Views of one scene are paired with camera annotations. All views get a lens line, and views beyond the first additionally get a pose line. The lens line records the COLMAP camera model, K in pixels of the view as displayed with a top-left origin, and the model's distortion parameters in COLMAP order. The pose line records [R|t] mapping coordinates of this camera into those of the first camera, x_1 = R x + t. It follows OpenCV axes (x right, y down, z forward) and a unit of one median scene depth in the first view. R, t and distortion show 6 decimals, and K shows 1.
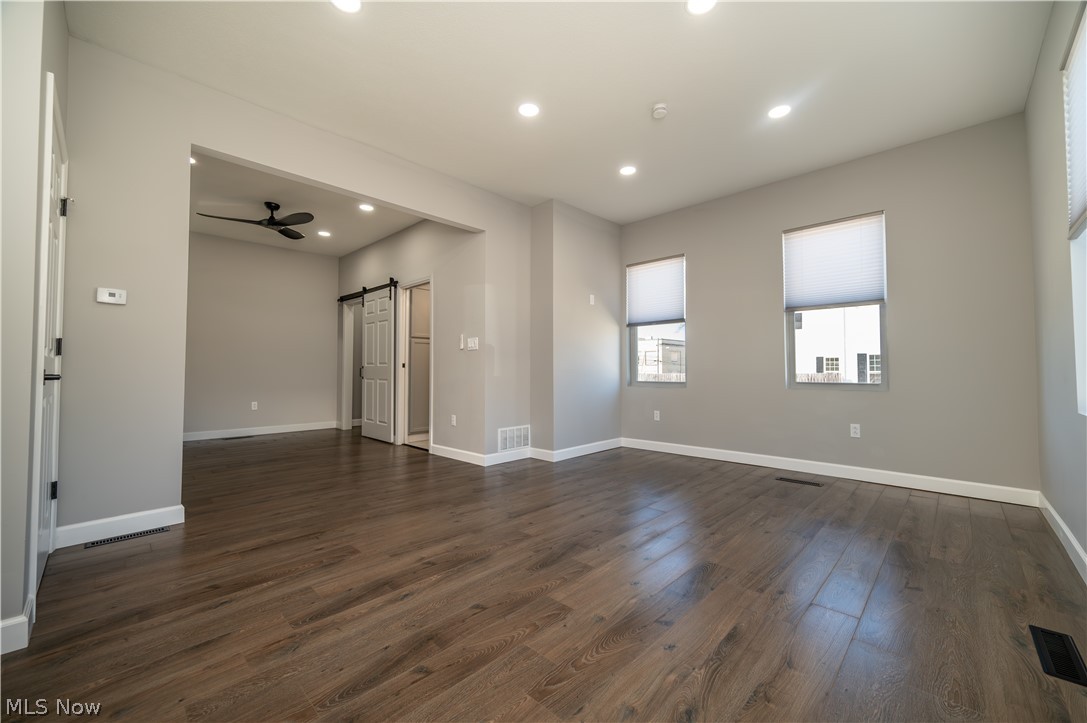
lens RADIAL K [[430.1, 0, 550.0], [0, 430.1, 359.3], [0, 0, 1]] dist [-0.002456, -0.000342]
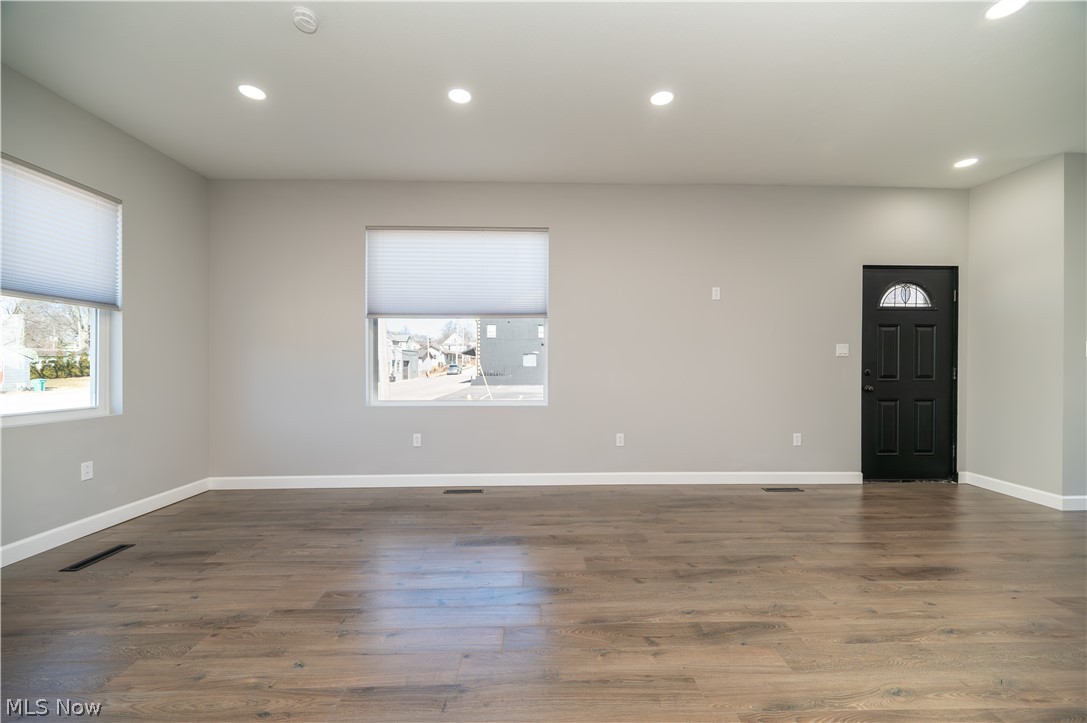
lens RADIAL K [[430.1, 0, 545.3], [0, 430.1, 364.4], [0, 0, 1]] dist [-0.002456, -0.000342]
pose [[-0.713124, 0.000709, 0.701037, -0.838207], [-0.017592, 0.999666, -0.018907, -0.048190], [-0.700817, -0.025815, -0.712874, 2.044145]]
